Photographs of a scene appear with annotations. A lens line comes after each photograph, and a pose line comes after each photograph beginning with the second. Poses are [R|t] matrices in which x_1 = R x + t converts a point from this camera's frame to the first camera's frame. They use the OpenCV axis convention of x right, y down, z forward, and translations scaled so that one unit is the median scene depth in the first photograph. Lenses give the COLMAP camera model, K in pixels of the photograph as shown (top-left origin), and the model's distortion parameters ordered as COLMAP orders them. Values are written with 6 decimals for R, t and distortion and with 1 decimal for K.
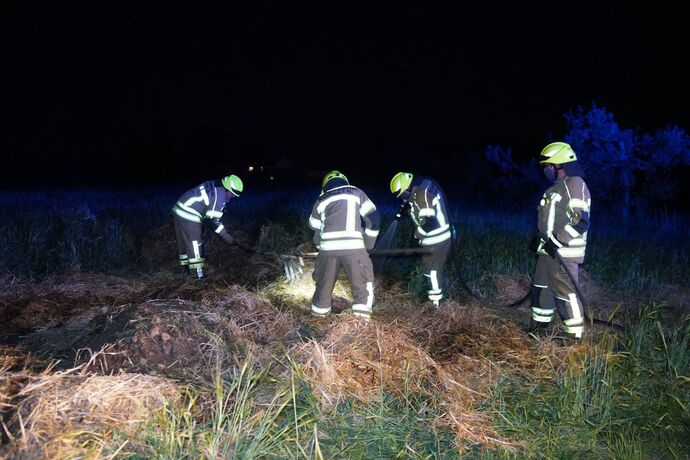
lens RADIAL K [[686.7, 0, 345.0], [0, 686.7, 230.0], [0, 0, 1]] dist [-0.029767, 0.093843]
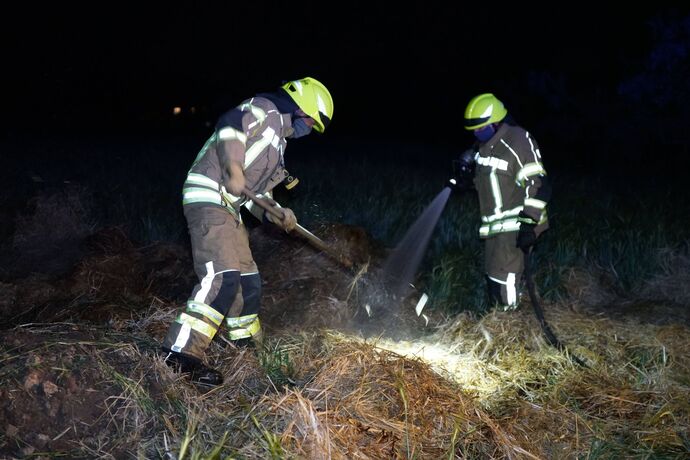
lens RADIAL K [[993.7, 0, 345.0], [0, 993.7, 230.0], [0, 0, 1]] dist [0.064618, 0.071686]
pose [[0.999458, -0.017019, 0.028165, -0.022013], [0.016099, 0.999340, 0.032571, -0.009086], [-0.028701, -0.032100, 0.999073, 0.107200]]
